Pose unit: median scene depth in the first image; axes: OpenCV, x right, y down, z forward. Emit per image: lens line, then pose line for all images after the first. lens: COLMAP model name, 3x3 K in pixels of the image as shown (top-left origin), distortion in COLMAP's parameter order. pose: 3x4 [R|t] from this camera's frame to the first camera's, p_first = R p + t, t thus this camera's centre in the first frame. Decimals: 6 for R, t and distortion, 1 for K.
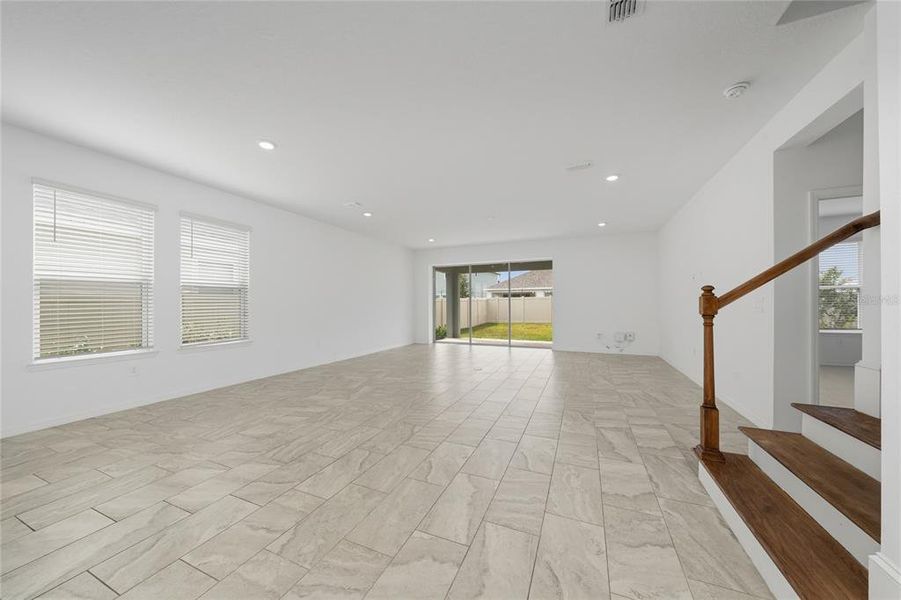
lens RADIAL K [[300.8, 0, 455.9], [0, 300.8, 301.0], [0, 0, 1]] dist [-0.008998, 0.000075]
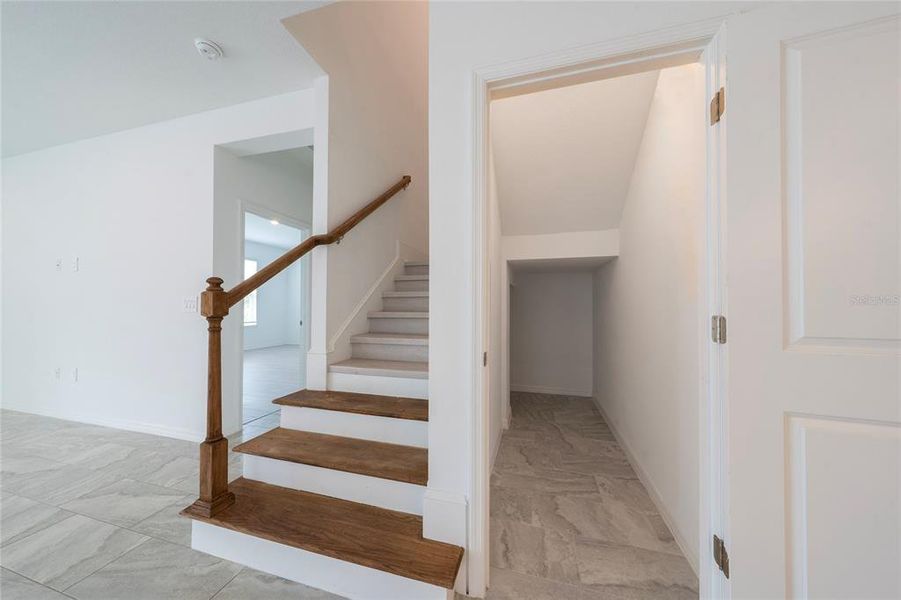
lens RADIAL K [[300.8, 0, 450.5], [0, 300.8, 300.7], [0, 0, 1]] dist [-0.008998, 0.000075]
pose [[-0.117388, 0.014140, 0.992985, 0.038729], [-0.004808, 0.999879, -0.014806, 0.015687], [-0.993074, -0.006512, -0.117306, 0.515346]]
